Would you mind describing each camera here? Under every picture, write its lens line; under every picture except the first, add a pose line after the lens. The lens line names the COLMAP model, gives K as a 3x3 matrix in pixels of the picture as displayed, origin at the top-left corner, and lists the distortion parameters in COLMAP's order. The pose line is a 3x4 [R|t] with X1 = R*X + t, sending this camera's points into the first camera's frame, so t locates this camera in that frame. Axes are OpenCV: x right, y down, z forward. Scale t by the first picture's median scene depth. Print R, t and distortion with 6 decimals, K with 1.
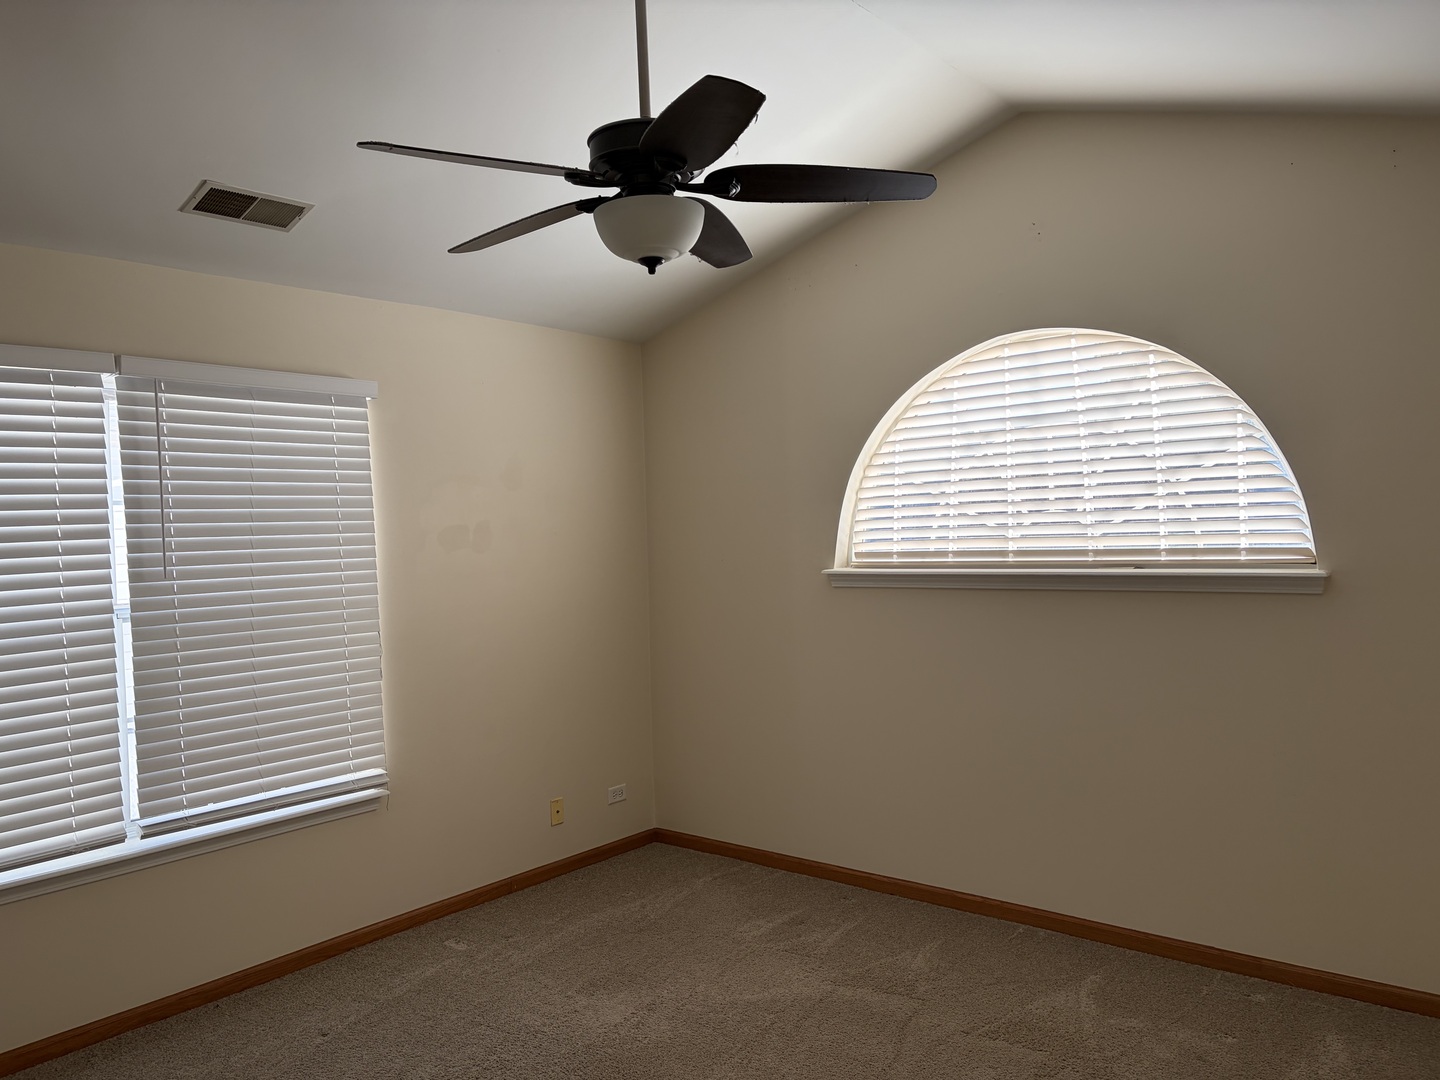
lens RADIAL K [[1088.0, 0, 720.0], [0, 1088.0, 540.0], [0, 0, 1]] dist [0.075198, -0.072943]
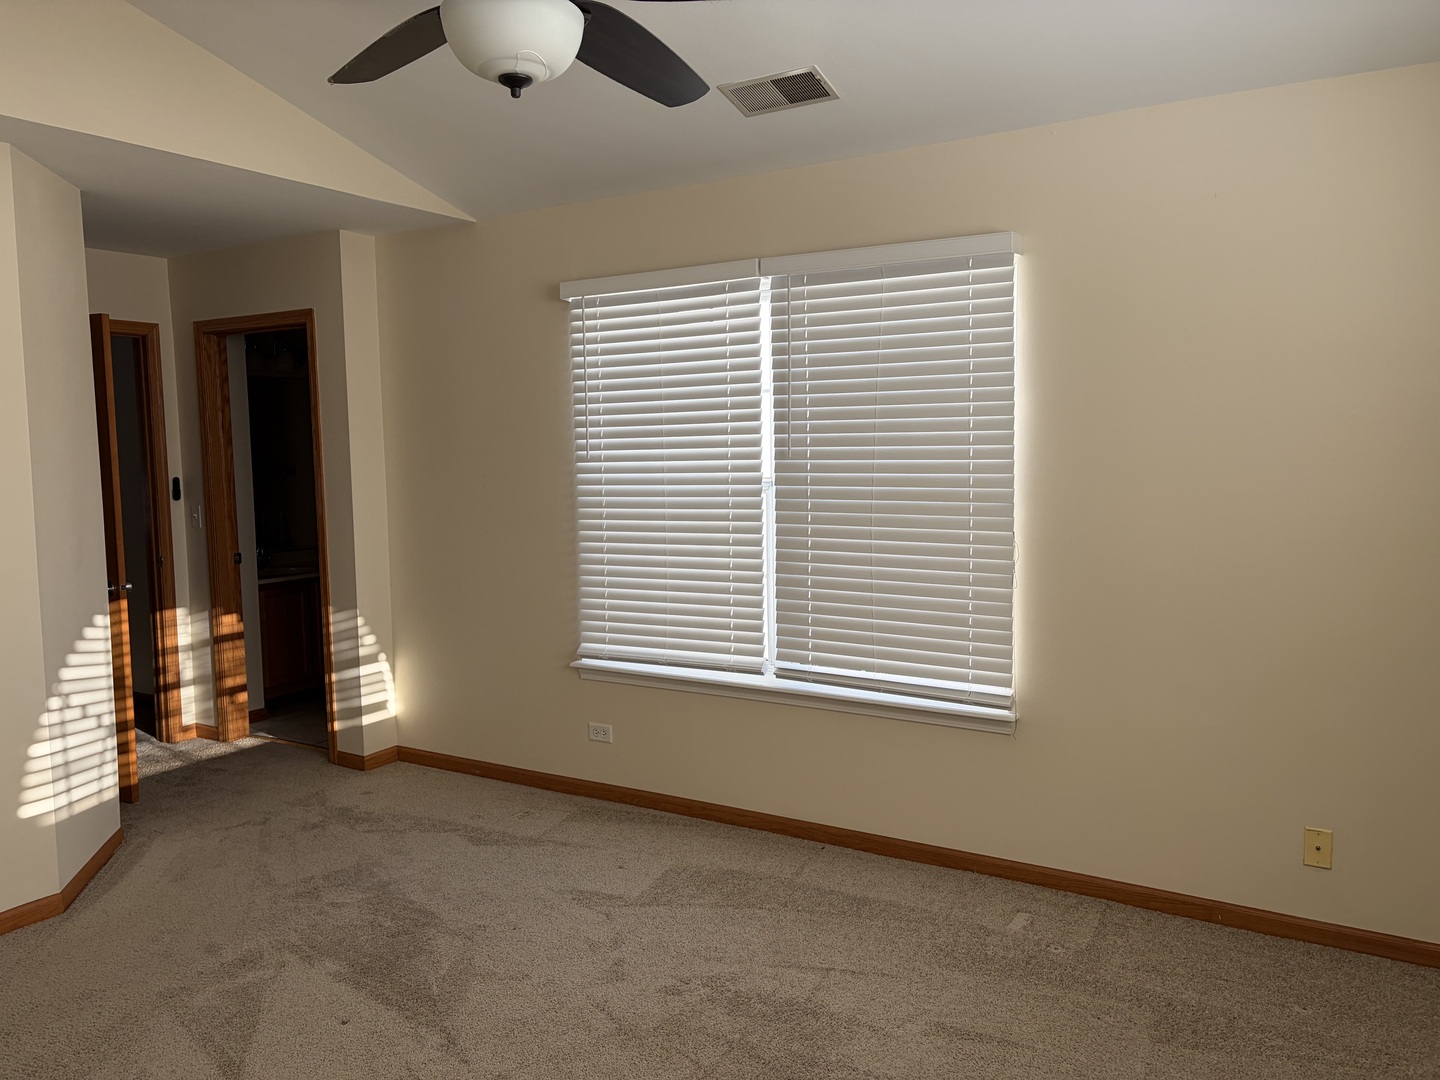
lens RADIAL K [[1110.3, 0, 720.0], [0, 1110.3, 540.0], [0, 0, 1]] dist [0.202137, -0.303620]
pose [[0.151574, 0.122315, -0.980849, 0.554035], [-0.002943, 0.992365, 0.123297, -0.019391], [0.988442, -0.015802, 0.150777, 0.689366]]
